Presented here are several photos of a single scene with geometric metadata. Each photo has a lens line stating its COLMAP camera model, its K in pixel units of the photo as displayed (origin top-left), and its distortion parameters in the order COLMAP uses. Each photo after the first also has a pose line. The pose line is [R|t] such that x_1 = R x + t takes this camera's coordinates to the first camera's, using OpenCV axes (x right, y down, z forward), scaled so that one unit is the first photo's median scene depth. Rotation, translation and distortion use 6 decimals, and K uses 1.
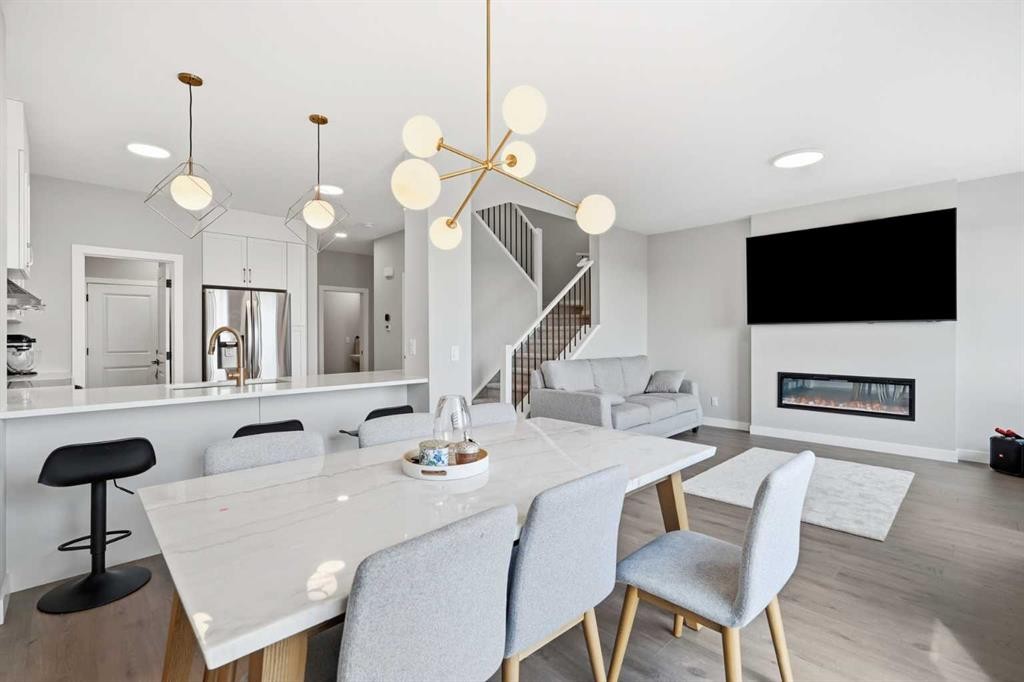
lens RADIAL K [[466.9, 0, 506.7], [0, 466.9, 335.7], [0, 0, 1]] dist [-0.019527, -0.000267]
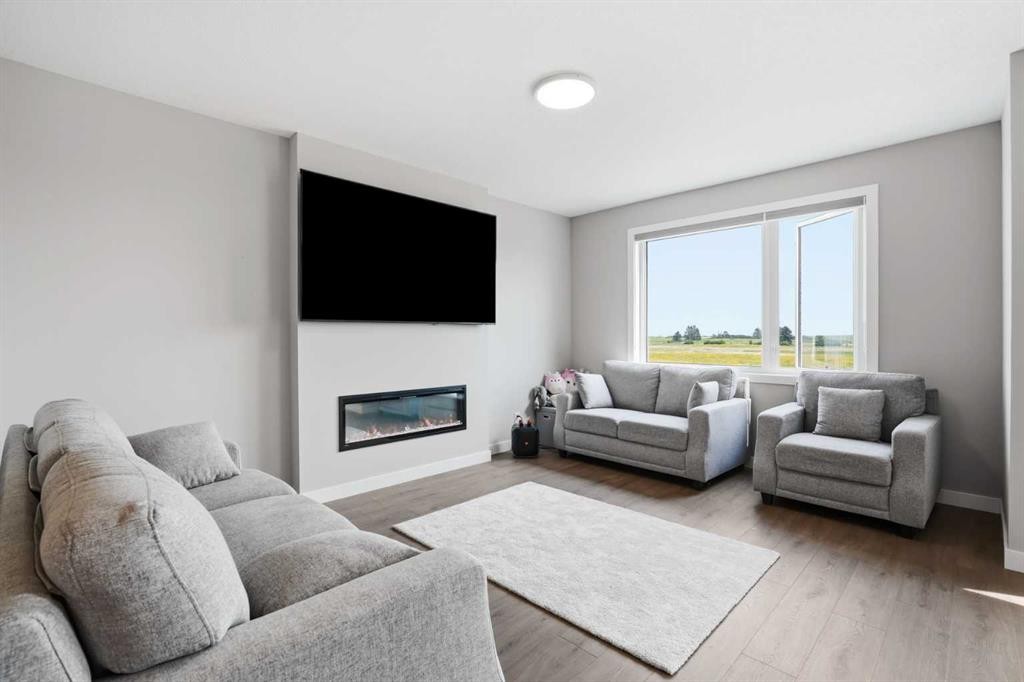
lens RADIAL K [[466.9, 0, 517.1], [0, 466.9, 335.8], [0, 0, 1]] dist [-0.019527, -0.000267]
pose [[-0.016823, 0.004287, 0.999849, -0.071426], [0.001693, 0.999989, -0.004259, -0.002386], [-0.999857, 0.001621, -0.016830, 0.899833]]
